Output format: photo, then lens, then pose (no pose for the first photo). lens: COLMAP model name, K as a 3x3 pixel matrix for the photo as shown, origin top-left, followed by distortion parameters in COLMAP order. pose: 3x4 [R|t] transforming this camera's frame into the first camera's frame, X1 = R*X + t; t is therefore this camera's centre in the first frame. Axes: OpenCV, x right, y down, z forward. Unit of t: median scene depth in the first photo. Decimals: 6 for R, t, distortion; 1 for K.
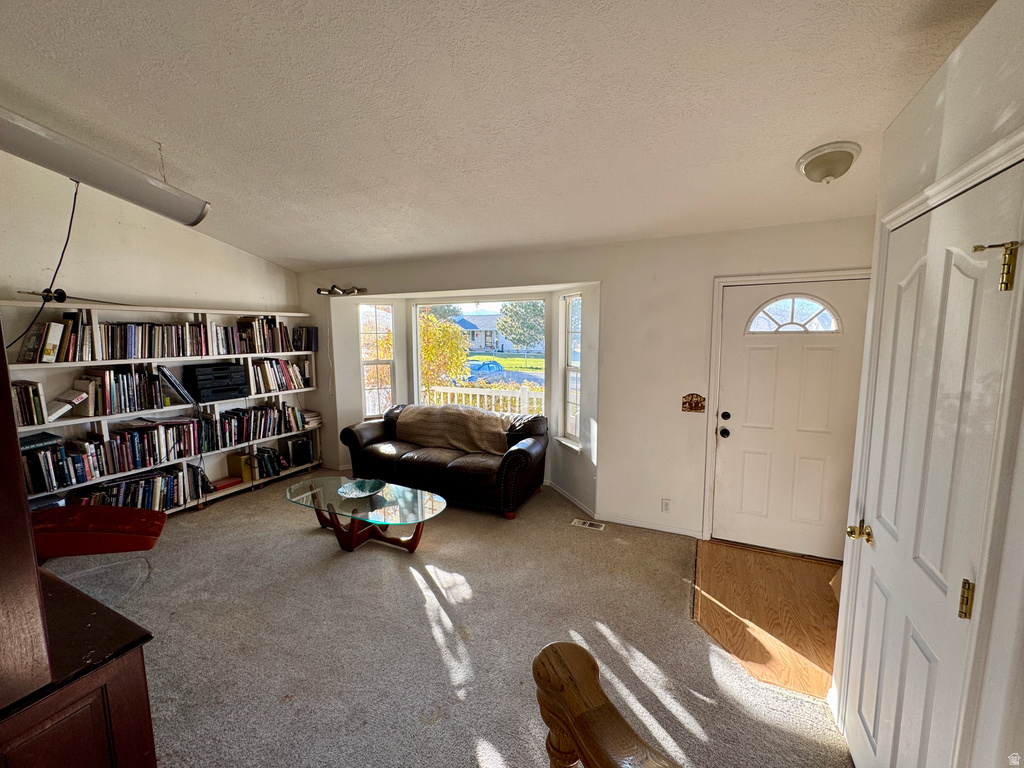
lens RADIAL K [[408.6, 0, 513.2], [0, 408.6, 382.6], [0, 0, 1]] dist [-0.000342, 0.000129]
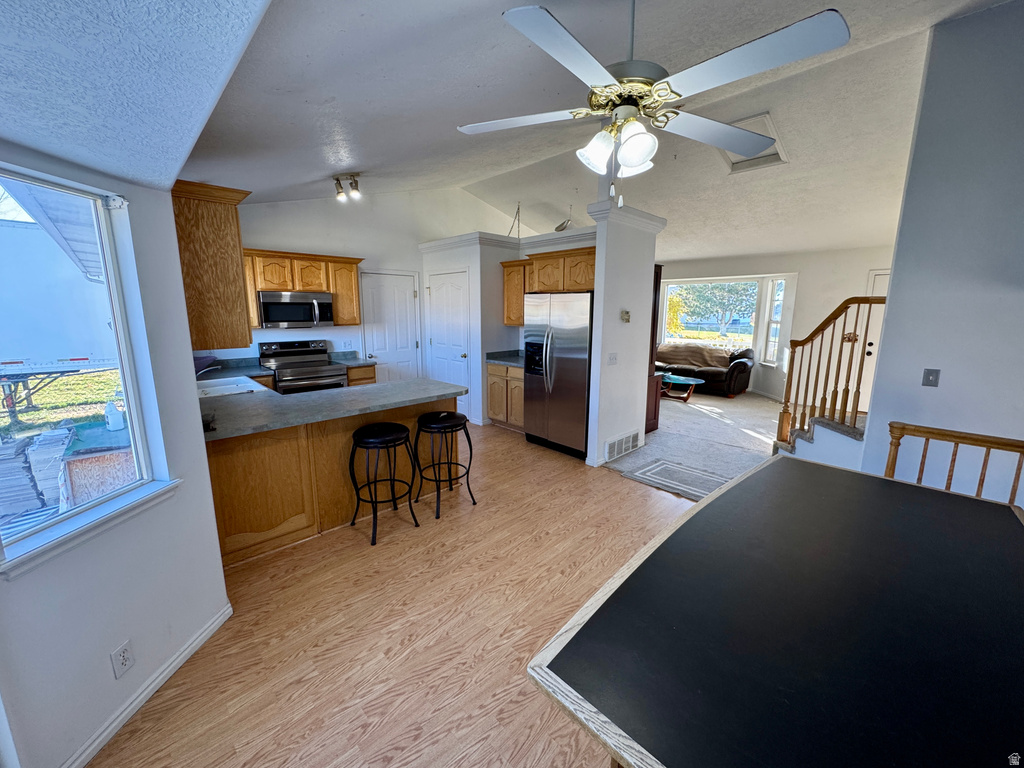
lens RADIAL K [[408.6, 0, 511.6], [0, 408.6, 381.5], [0, 0, 1]] dist [-0.000342, 0.000129]
pose [[0.932753, 0.066938, -0.354248, -0.264592], [-0.045283, 0.996583, 0.069081, 0.149472], [0.357661, -0.048394, 0.932597, -1.036842]]
